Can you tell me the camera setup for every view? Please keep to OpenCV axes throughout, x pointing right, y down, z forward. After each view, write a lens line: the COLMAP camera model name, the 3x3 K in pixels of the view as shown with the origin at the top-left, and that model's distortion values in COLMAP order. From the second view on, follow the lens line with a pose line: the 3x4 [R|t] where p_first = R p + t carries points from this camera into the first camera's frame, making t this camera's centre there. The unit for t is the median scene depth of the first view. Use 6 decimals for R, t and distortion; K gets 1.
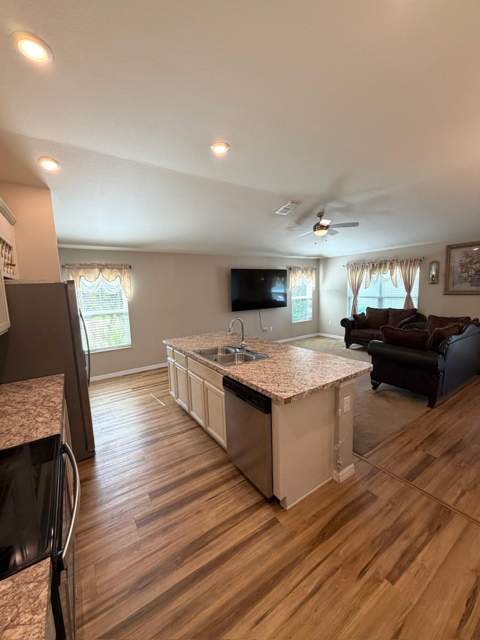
lens RADIAL K [[254.9, 0, 240.8], [0, 254.9, 318.4], [0, 0, 1]] dist [-0.000911, 0.000217]
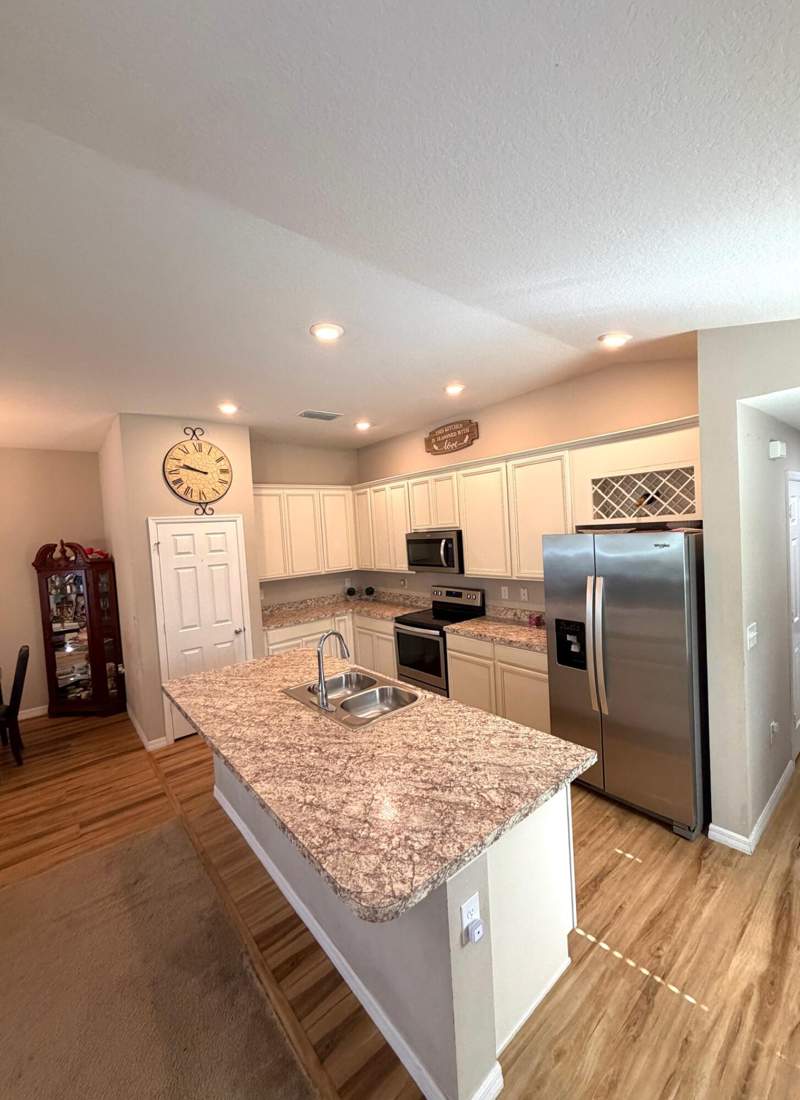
lens RADIAL K [[437.3, 0, 412.5], [0, 437.3, 548.1], [0, 0, 1]] dist [0.000483, 0.000104]
pose [[-0.988816, 0.103339, -0.107539, -0.159543], [0.084366, 0.982160, 0.168057, -0.465298], [0.122987, 0.157105, -0.979894, 2.857283]]
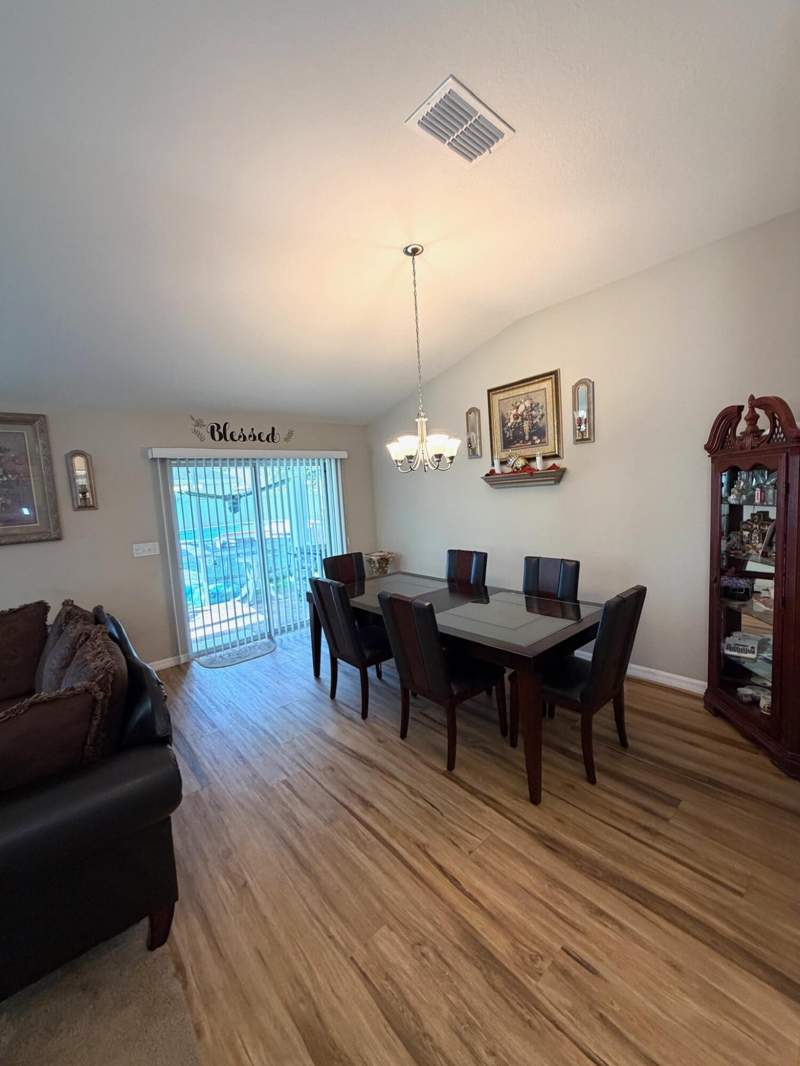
lens RADIAL K [[424.5, 0, 401.4], [0, 424.5, 530.3], [0, 0, 1]] dist [-0.000911, 0.000217]
pose [[-0.128091, -0.046137, 0.990689, 0.489411], [0.183284, 0.980610, 0.069366, -0.135217], [-0.974679, 0.190462, -0.117151, 1.274923]]
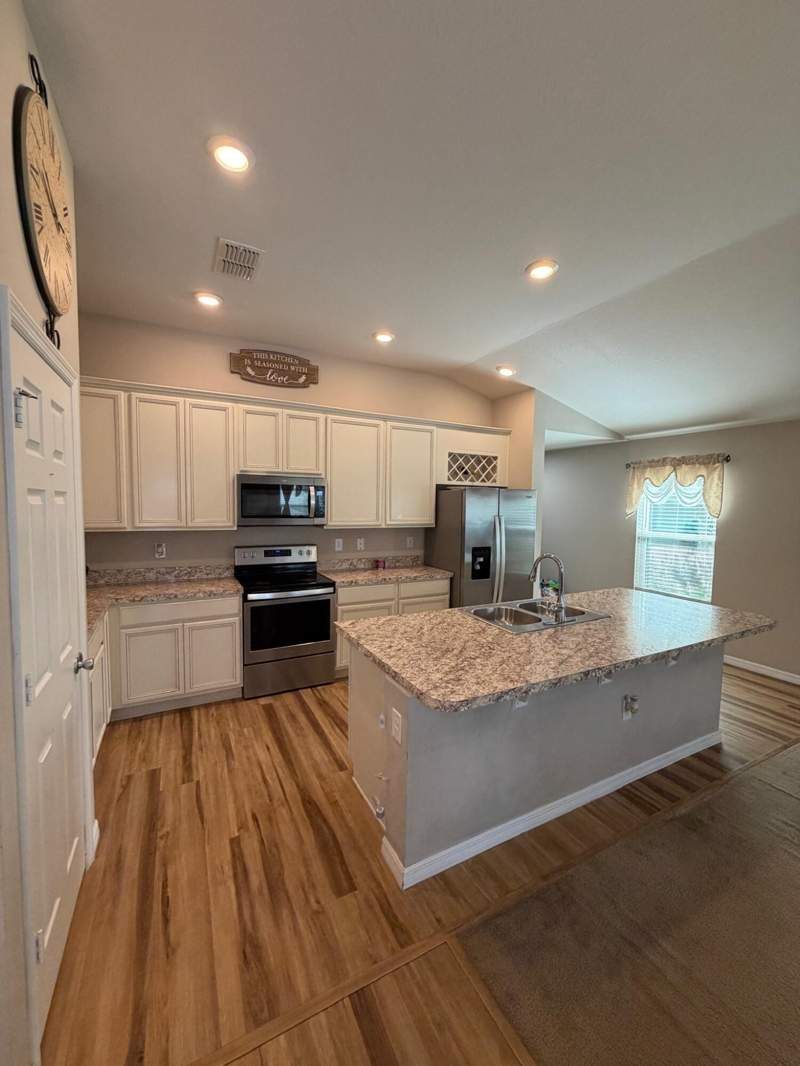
lens RADIAL K [[424.5, 0, 401.4], [0, 424.5, 530.3], [0, 0, 1]] dist [-0.000911, 0.000217]
pose [[-0.104537, 0.100746, -0.989405, 1.403615], [-0.131523, 0.984717, 0.114165, -0.178630], [0.985786, 0.142063, -0.089689, 1.171711]]
